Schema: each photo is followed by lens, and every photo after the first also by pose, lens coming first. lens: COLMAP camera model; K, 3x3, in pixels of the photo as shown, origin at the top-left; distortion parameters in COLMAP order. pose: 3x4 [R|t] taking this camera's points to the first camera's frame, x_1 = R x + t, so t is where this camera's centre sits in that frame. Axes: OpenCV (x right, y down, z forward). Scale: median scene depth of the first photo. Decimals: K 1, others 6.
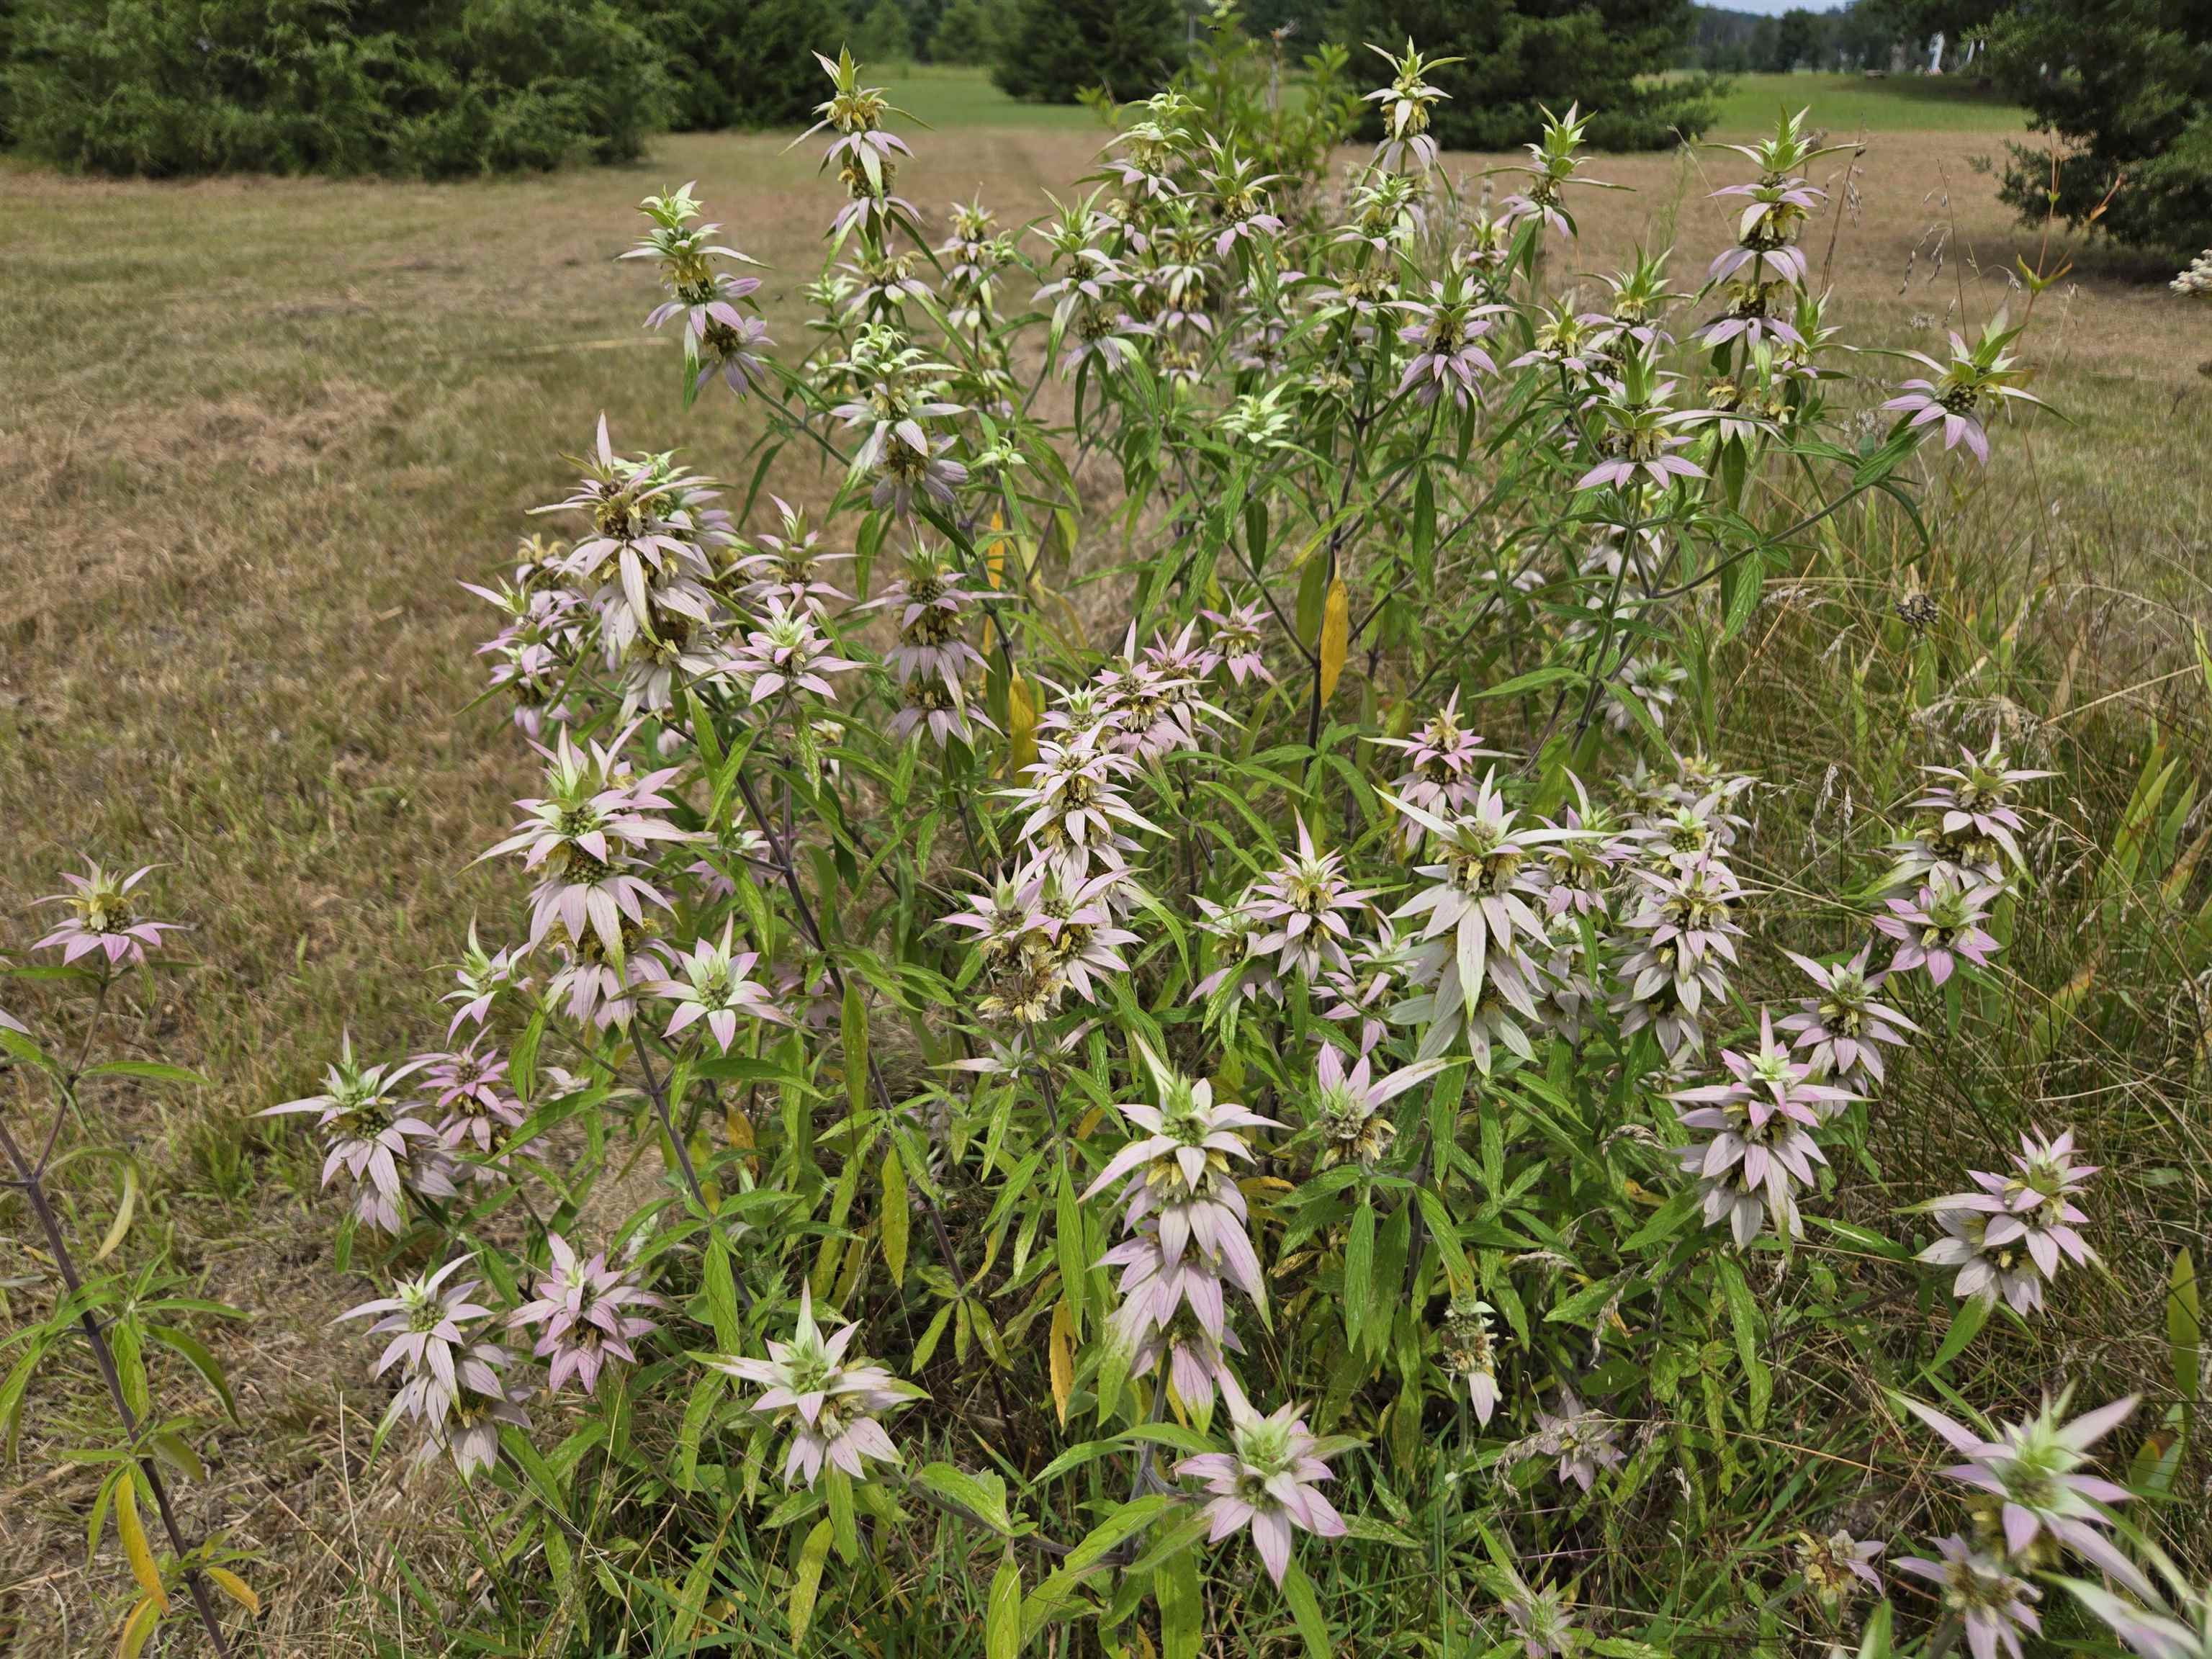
lens RADIAL K [[1473.3, 0, 1104.2], [0, 1473.3, 783.7], [0, 0, 1]] dist [0.076106, -0.069805]
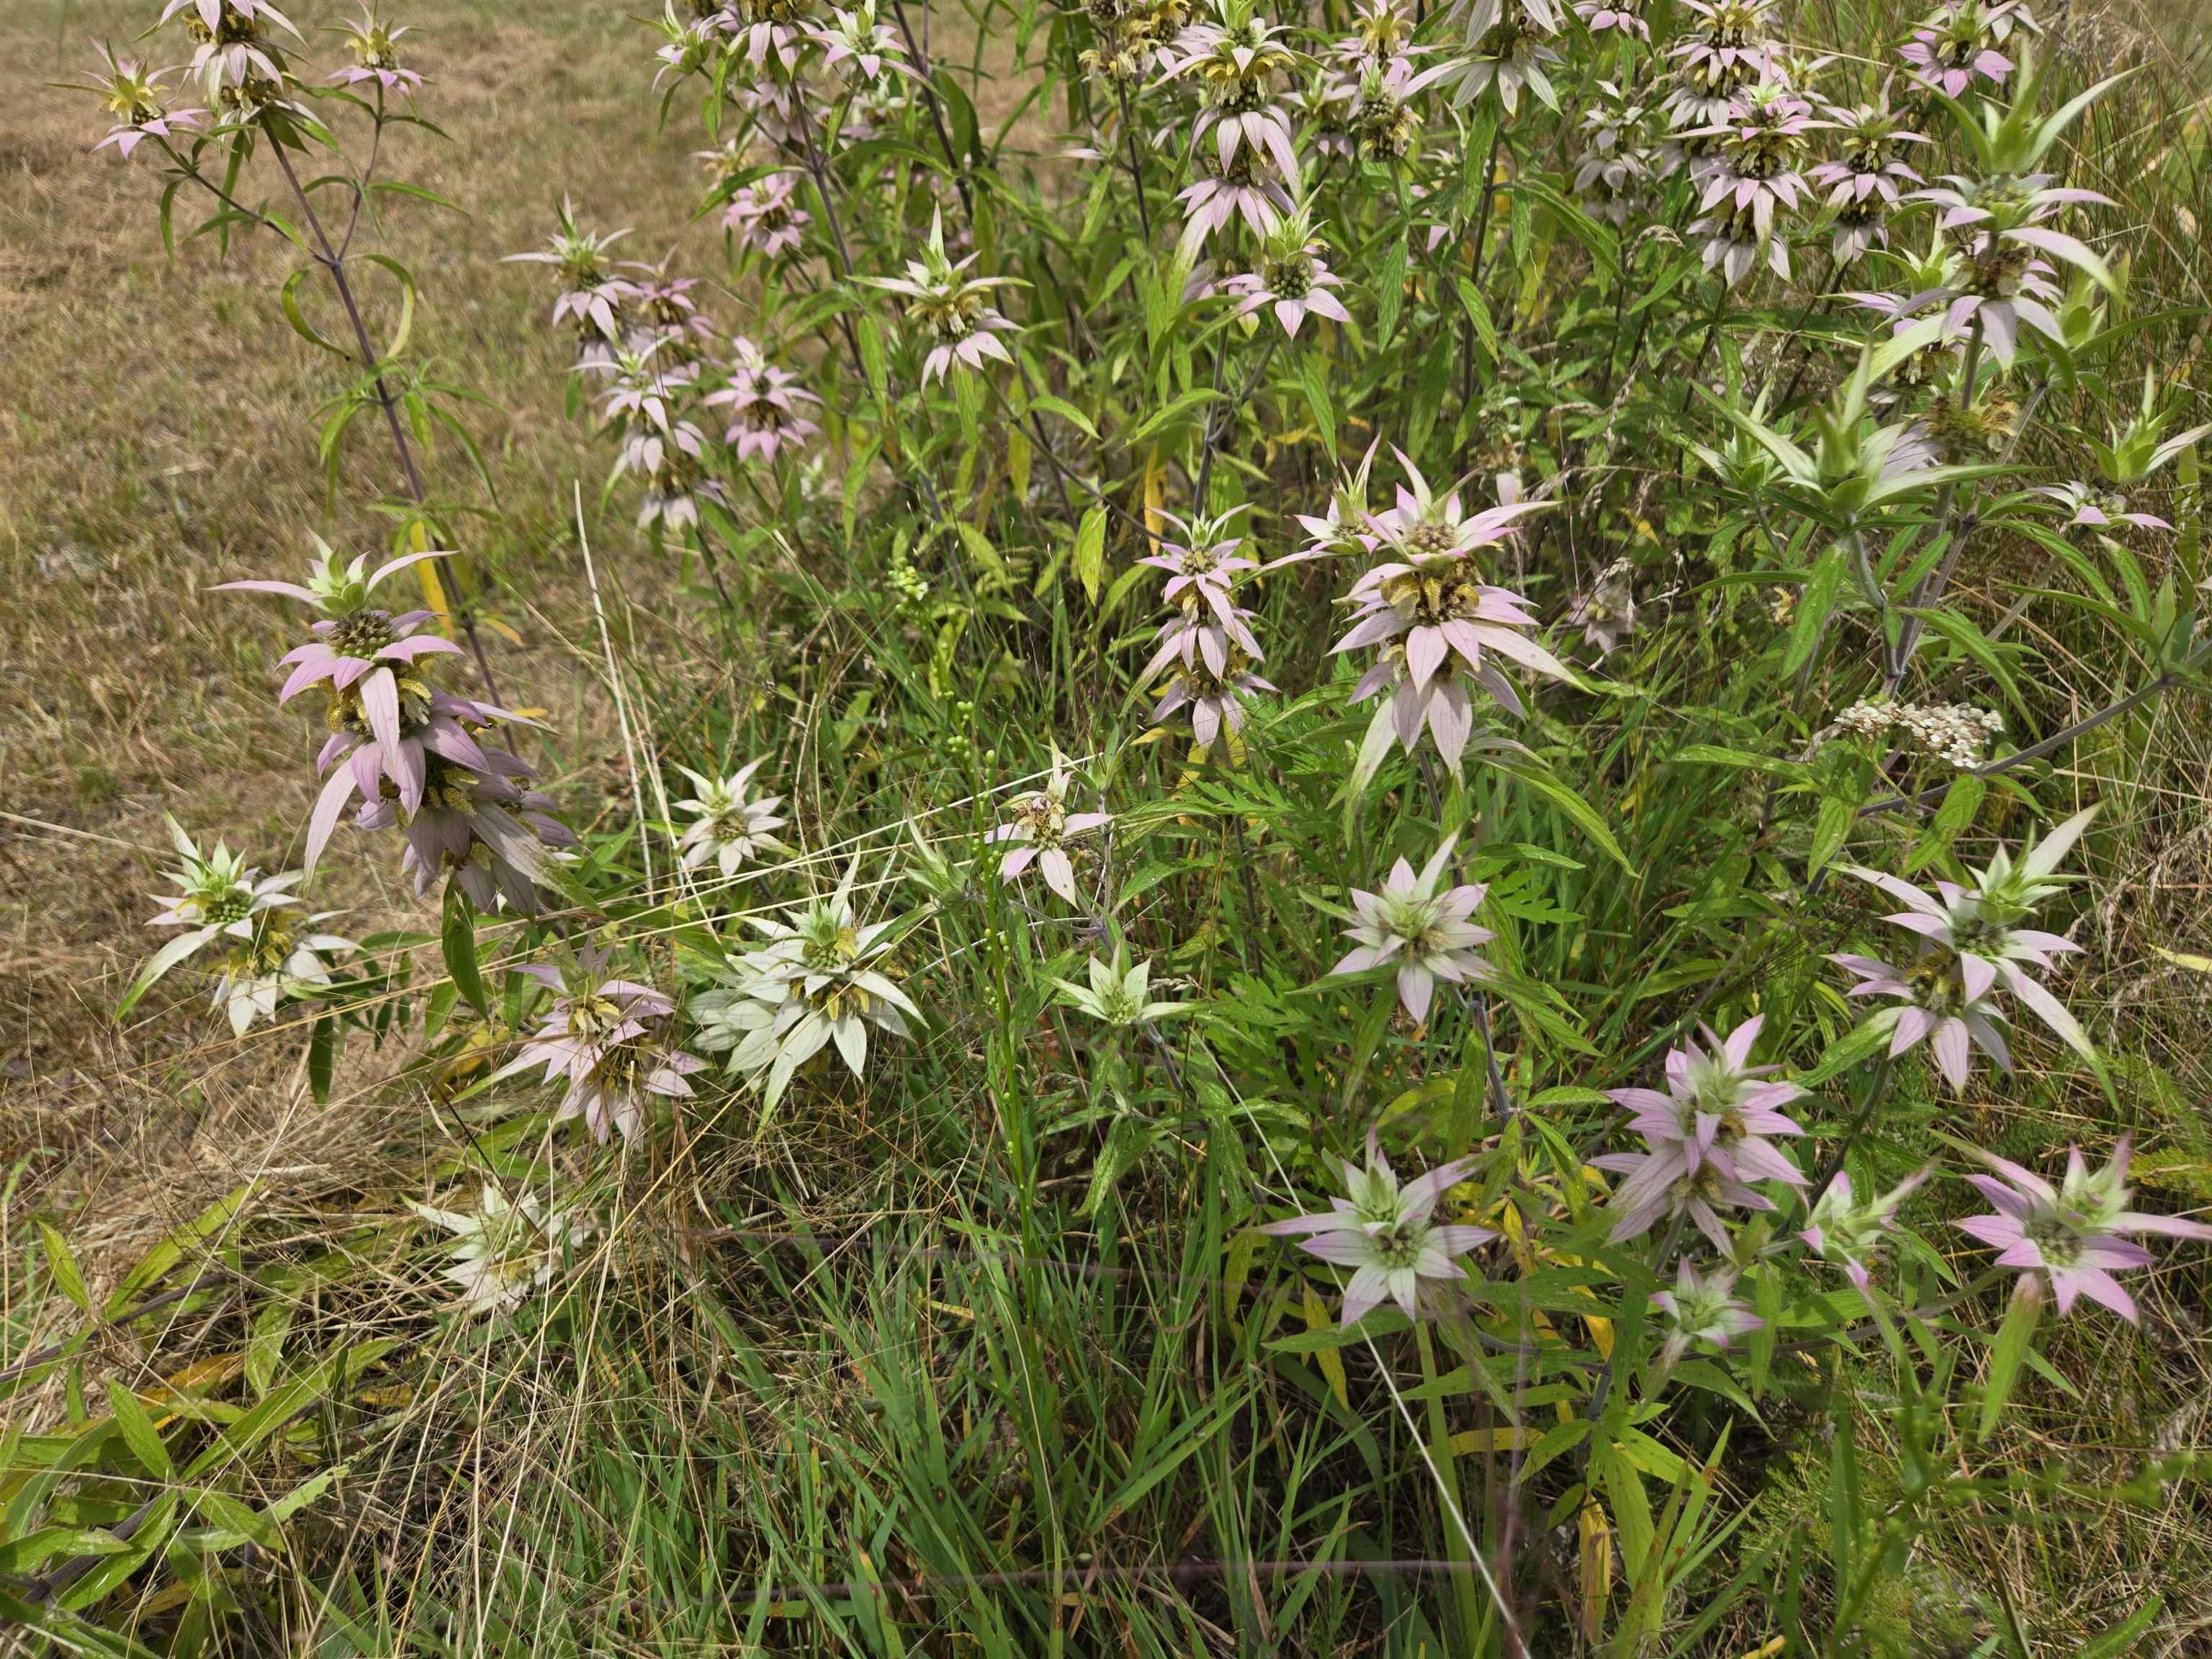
lens RADIAL K [[1516.2, 0, 1104.4], [0, 1516.2, 800.7], [0, 0, 1]] dist [0.047001, -0.004061]
pose [[0.994088, 0.034621, -0.102908, 0.072338], [-0.021453, 0.991745, 0.126420, 0.516146], [0.106436, -0.123465, 0.986624, -0.252021]]
